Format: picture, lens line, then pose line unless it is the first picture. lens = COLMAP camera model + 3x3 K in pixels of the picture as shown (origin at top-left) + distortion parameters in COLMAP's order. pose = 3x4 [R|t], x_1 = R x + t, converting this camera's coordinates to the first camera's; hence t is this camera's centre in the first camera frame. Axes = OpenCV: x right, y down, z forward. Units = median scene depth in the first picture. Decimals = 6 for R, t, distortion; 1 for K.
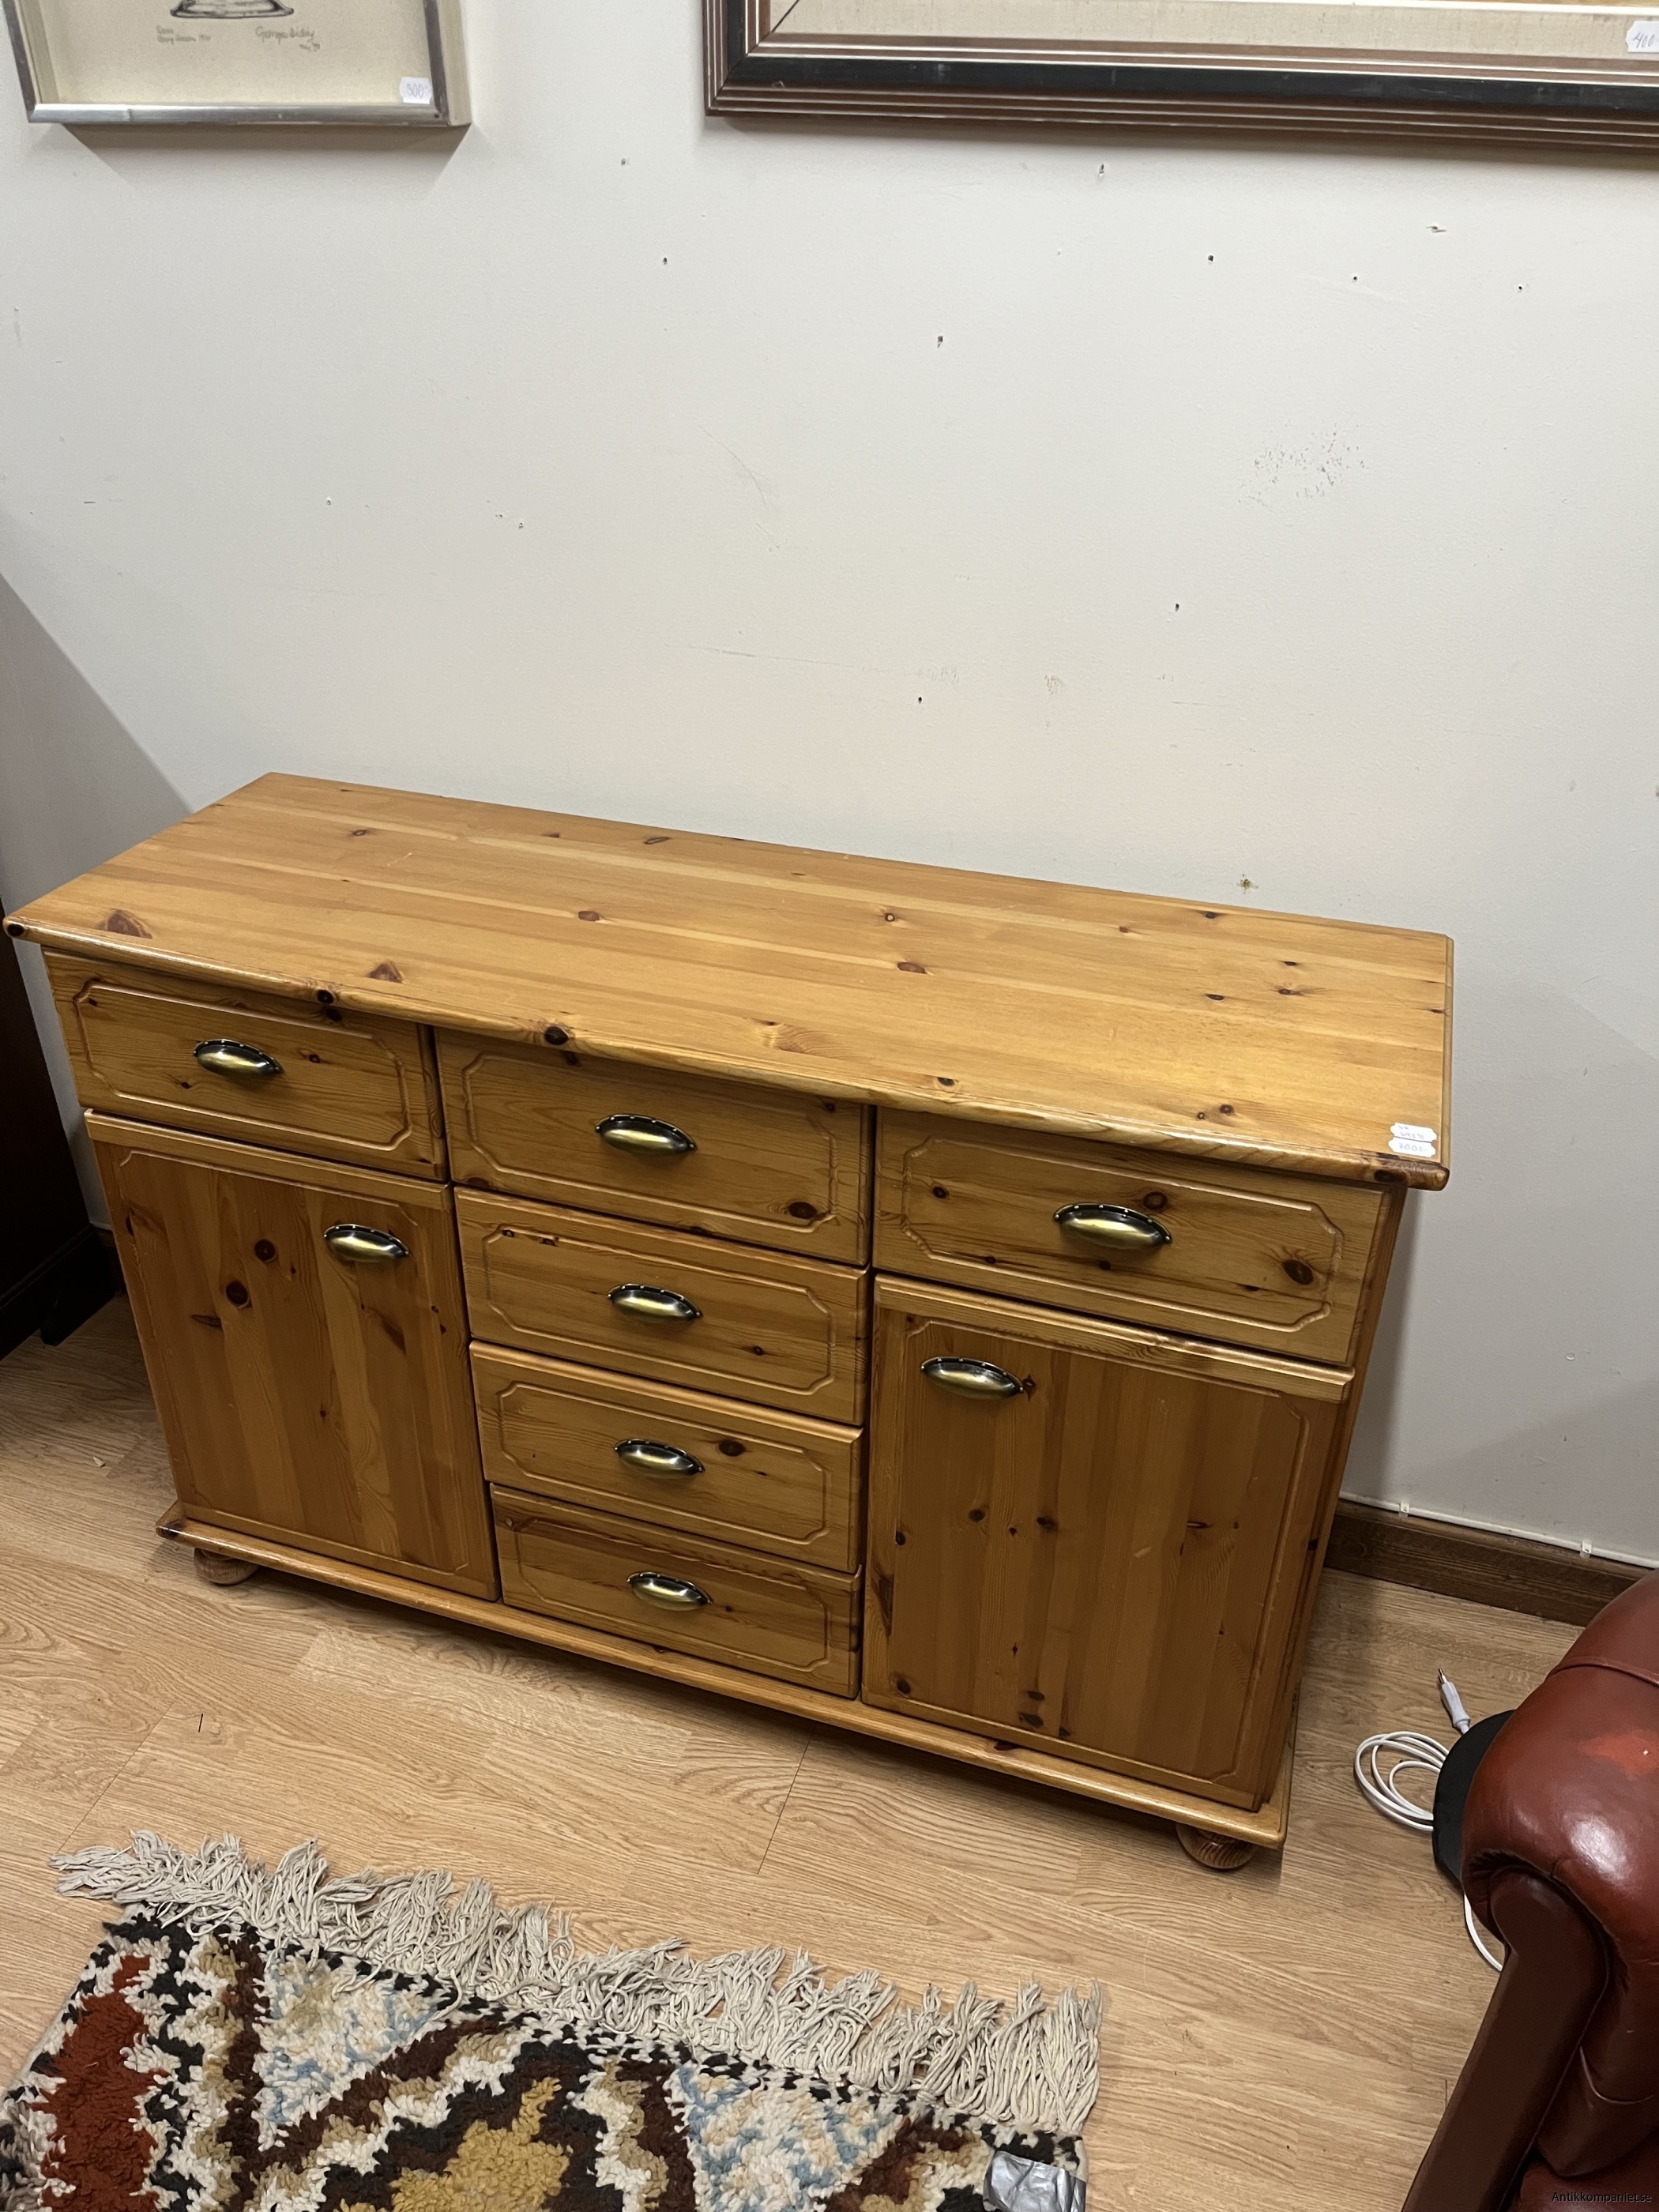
lens RADIAL K [[1686.4, 0, 845.6], [0, 1686.4, 1090.7], [0, 0, 1]] dist [0.065315, -0.111352]
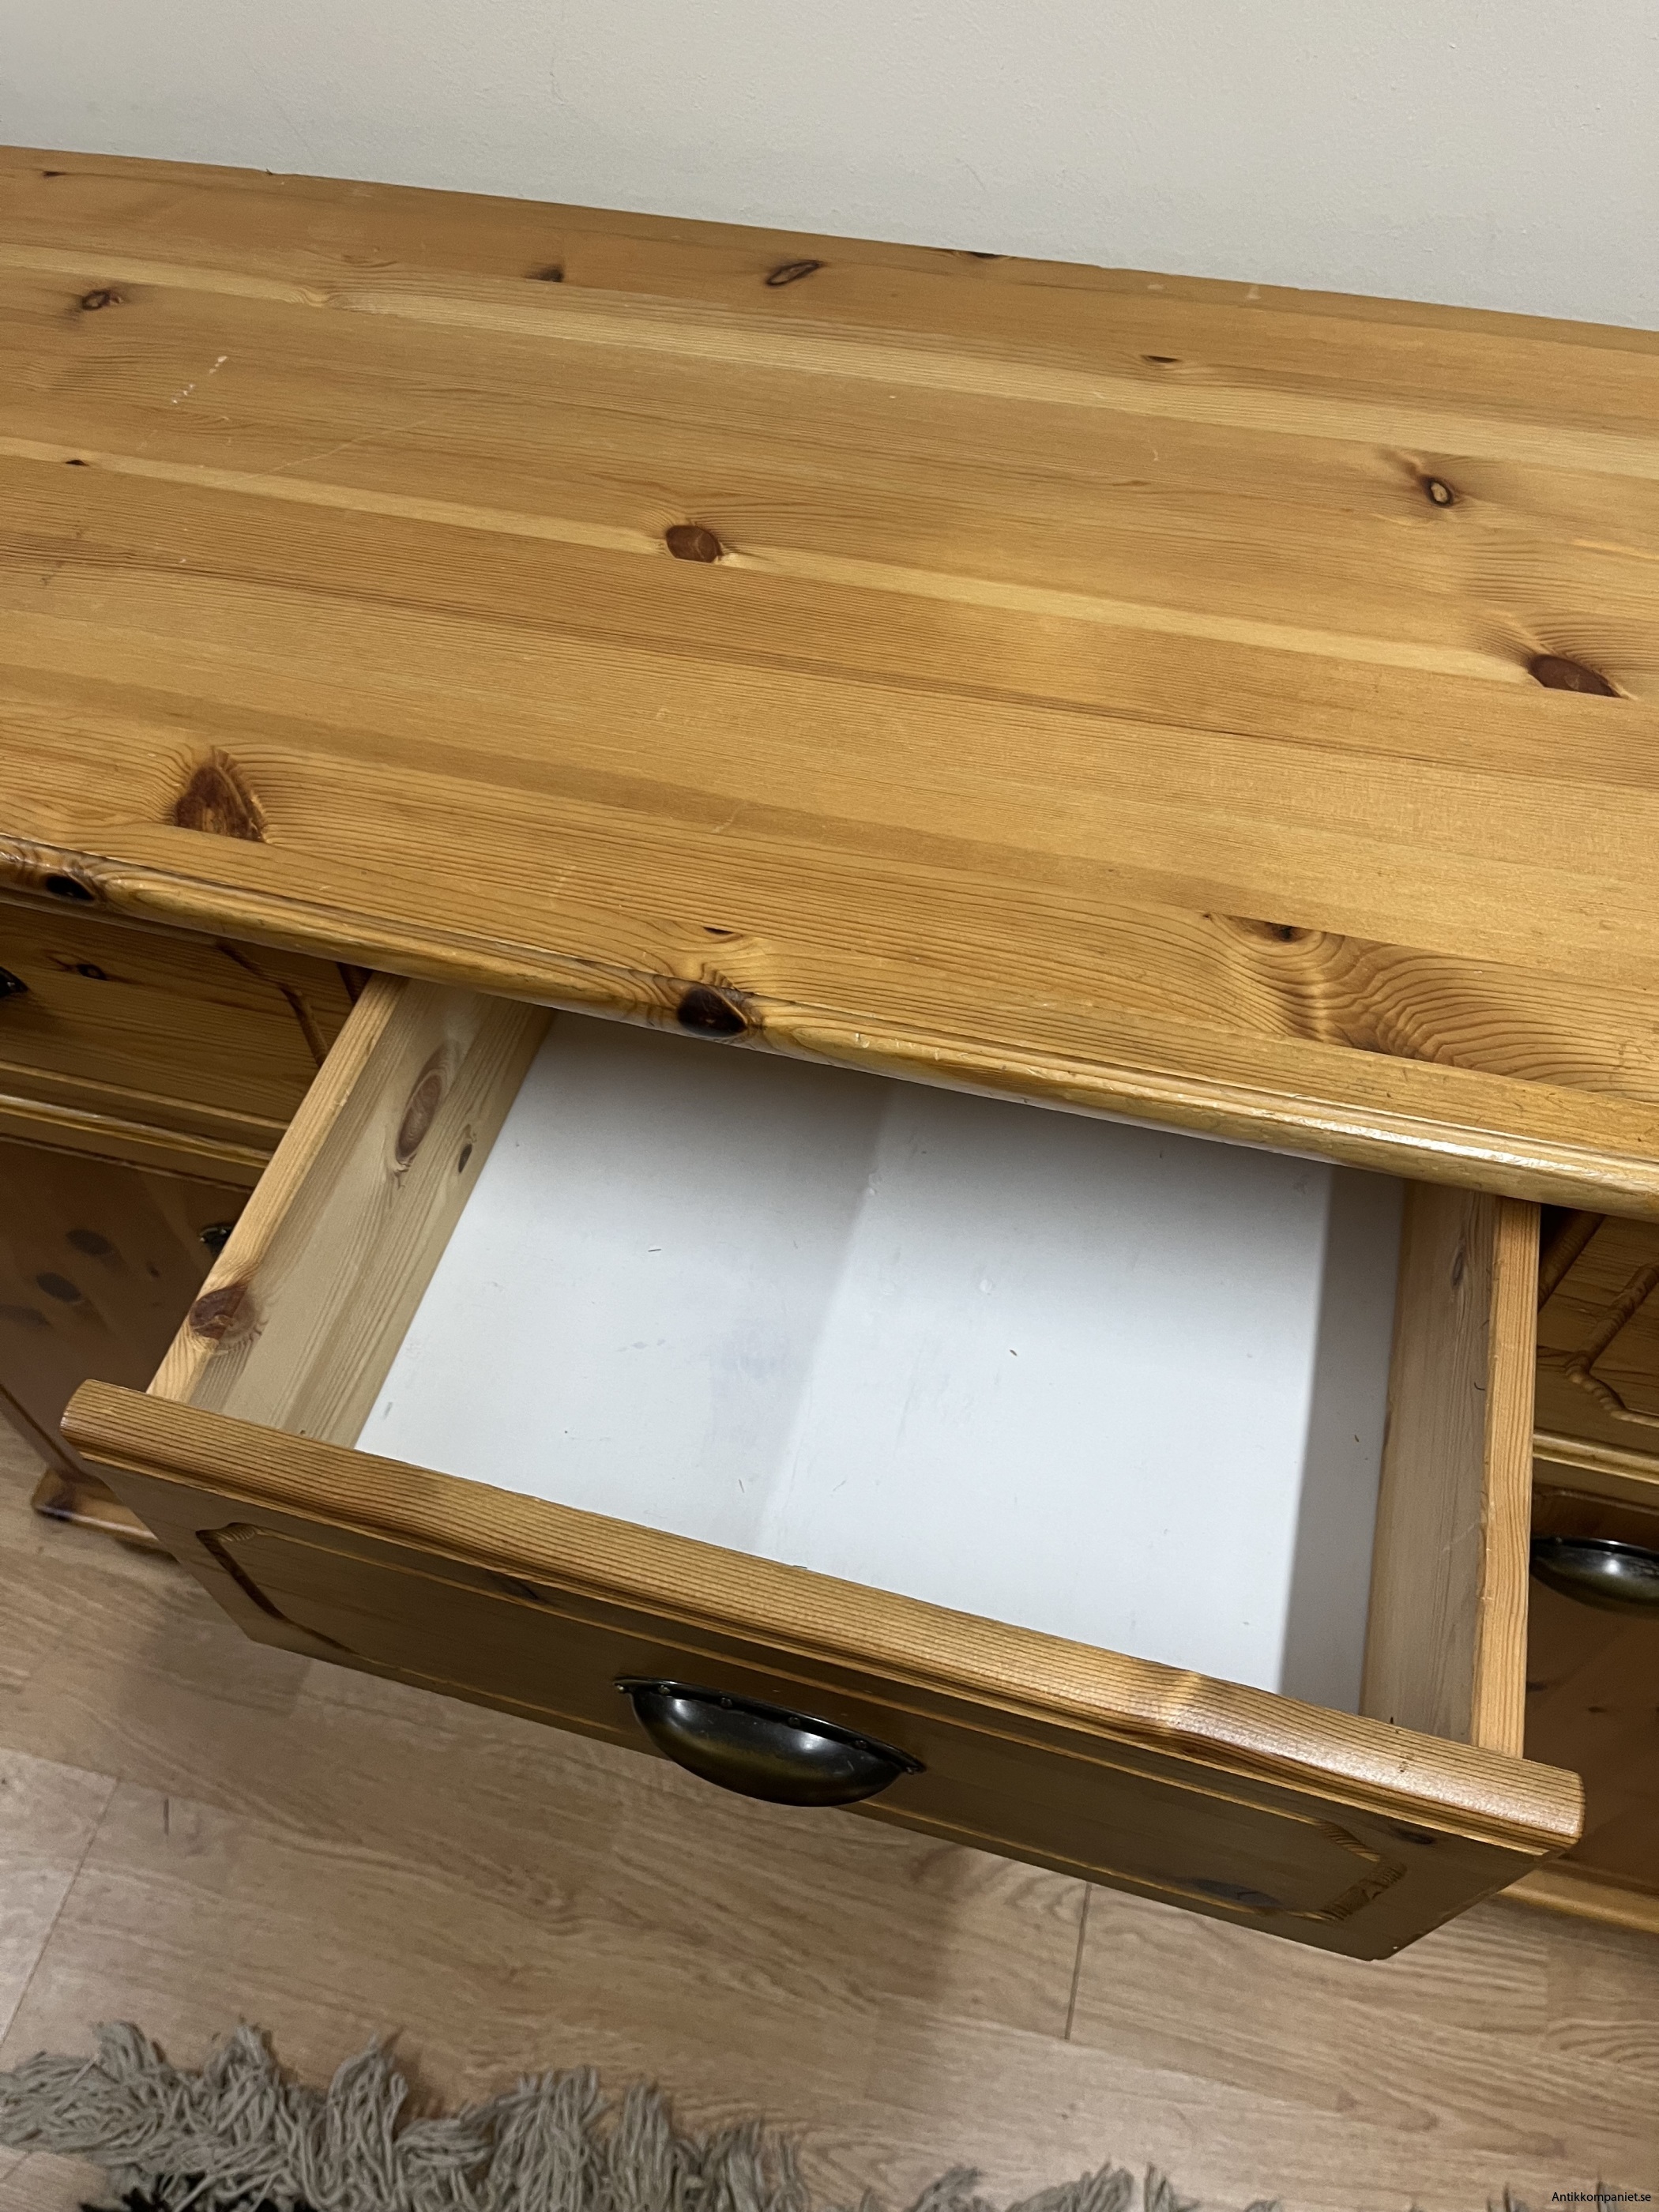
lens RADIAL K [[1686.4, 0, 811.8], [0, 1686.4, 1091.0], [0, 0, 1]] dist [0.065315, -0.111352]
pose [[0.997905, -0.064622, 0.003052, -0.131124], [0.058011, 0.914704, 0.399940, -0.141239], [-0.028637, -0.398925, 0.916536, 0.567719]]
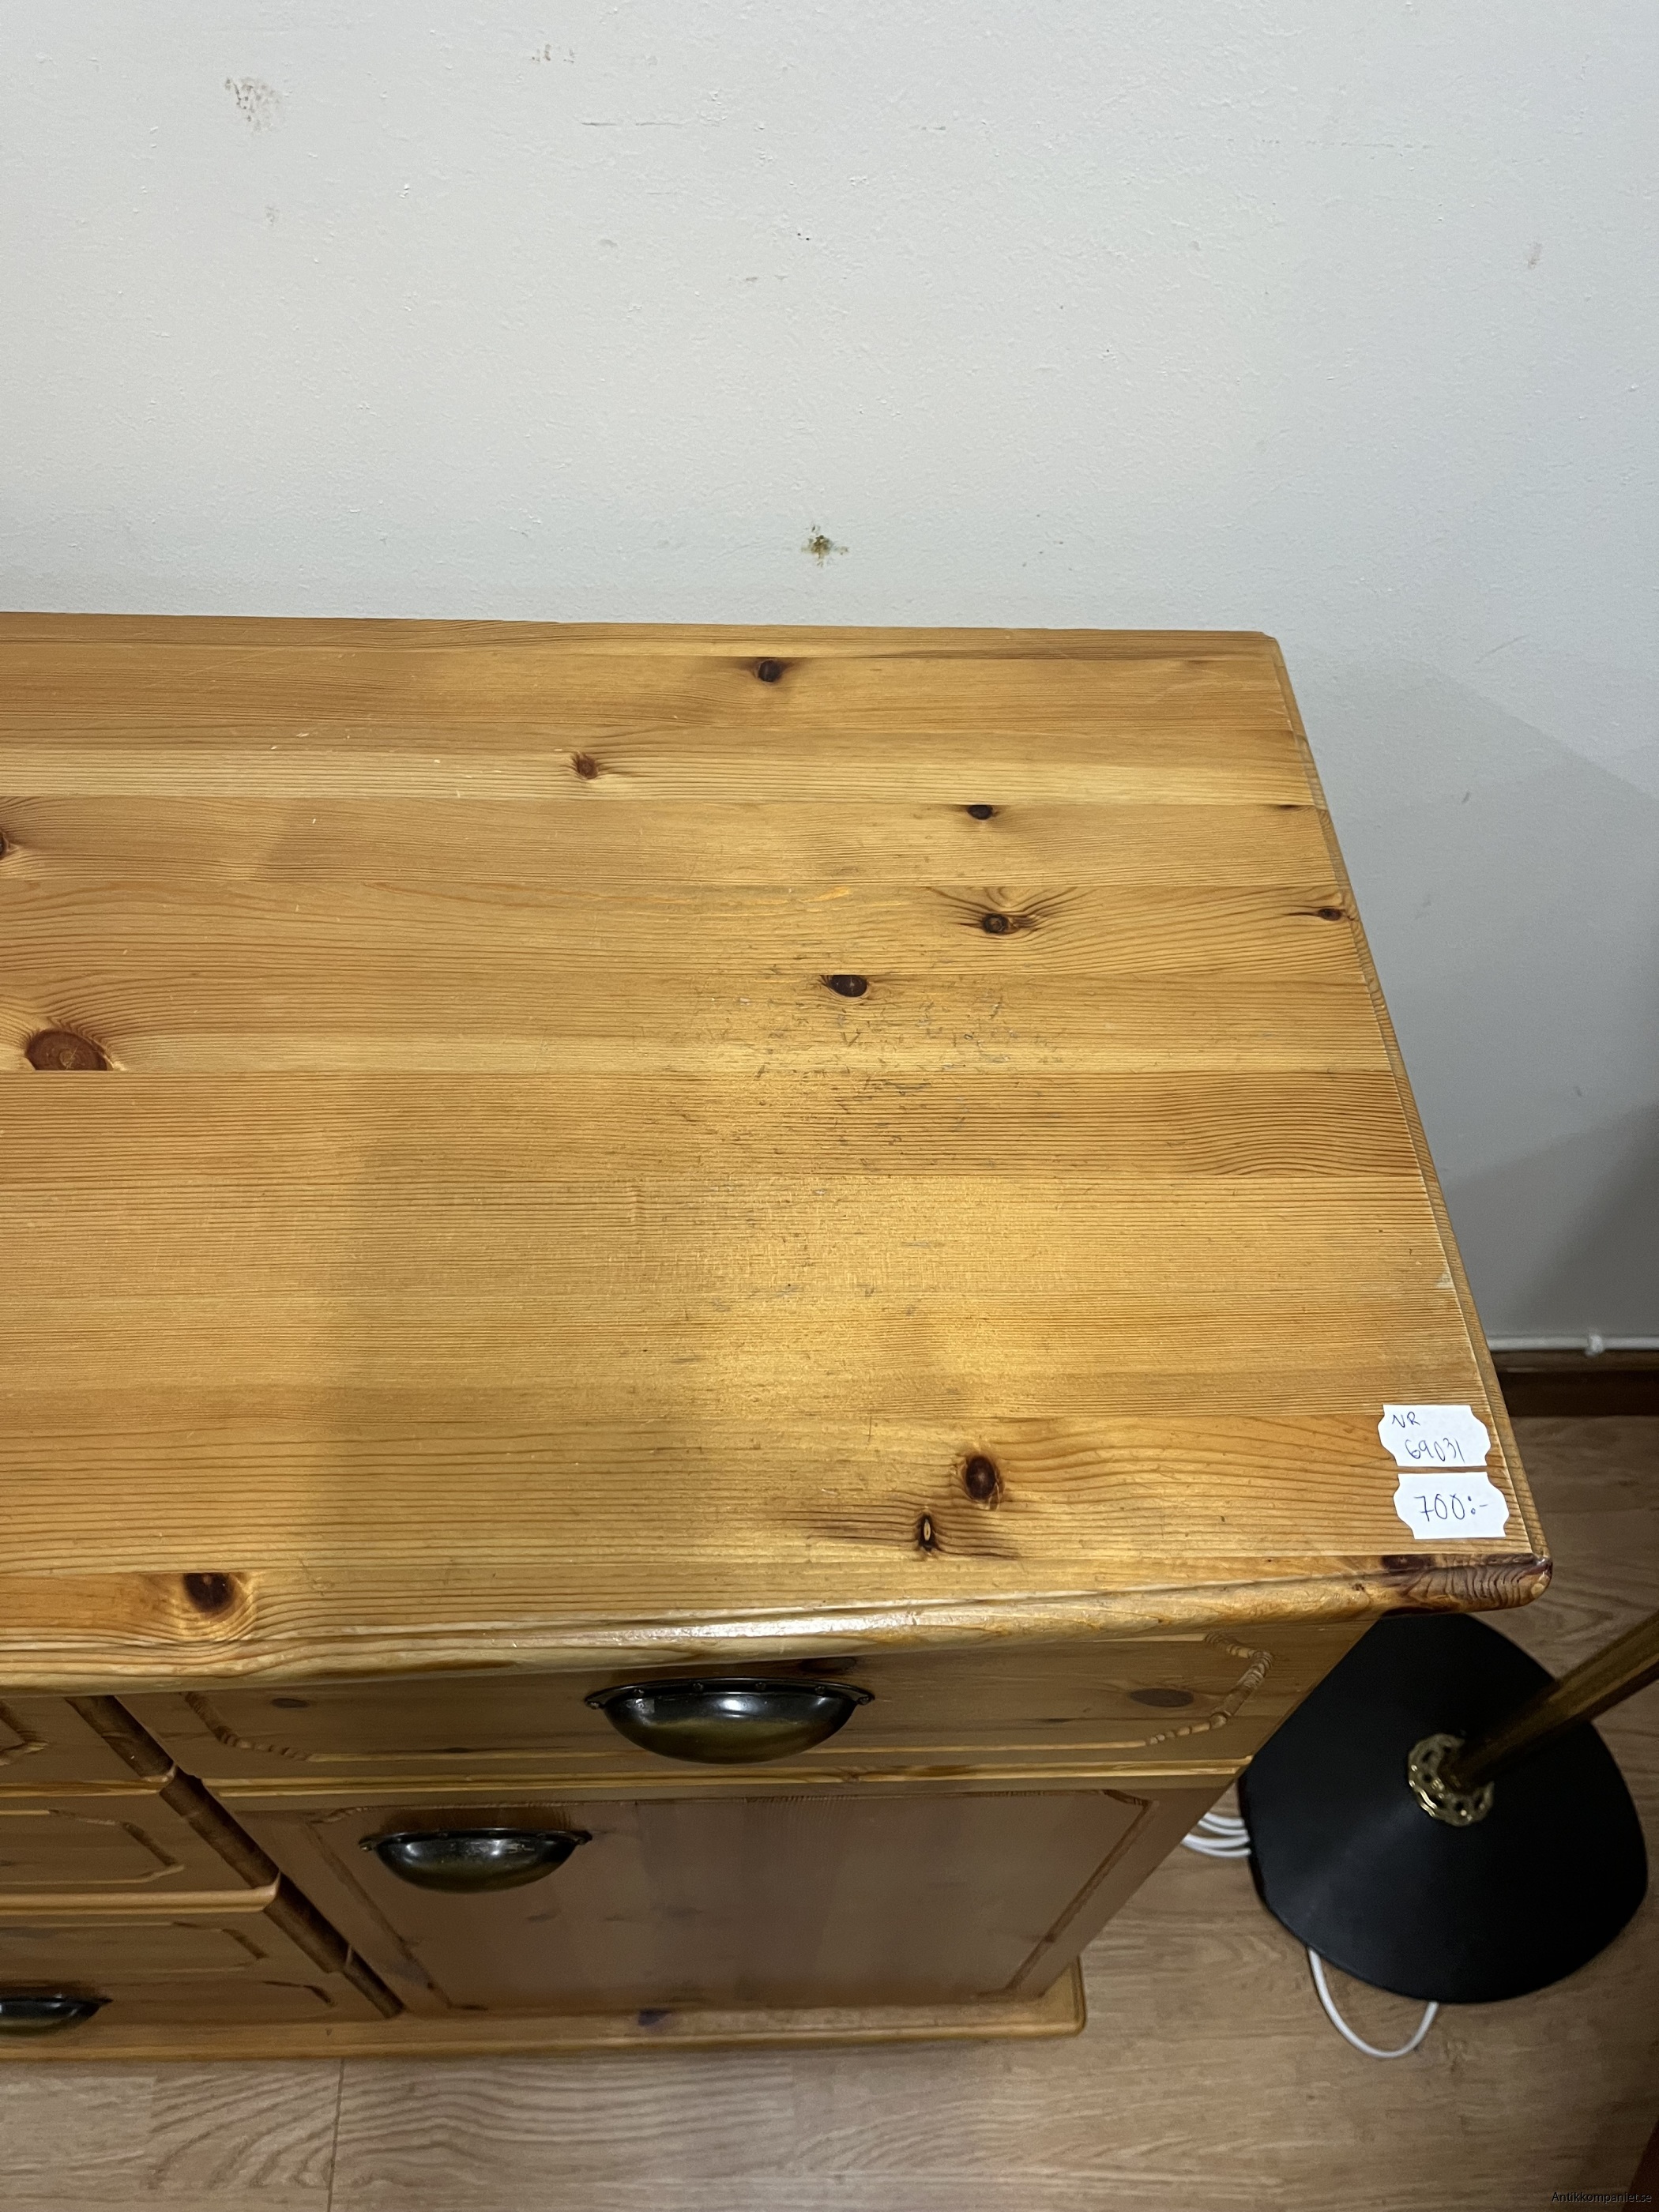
lens RADIAL K [[1686.4, 0, 803.6], [0, 1686.4, 1119.6], [0, 0, 1]] dist [0.065315, -0.111352]
pose [[0.944708, -0.252712, 0.208956, 0.103385], [0.147740, 0.896916, 0.416790, -0.180046], [-0.292744, -0.362874, 0.884660, 0.566575]]
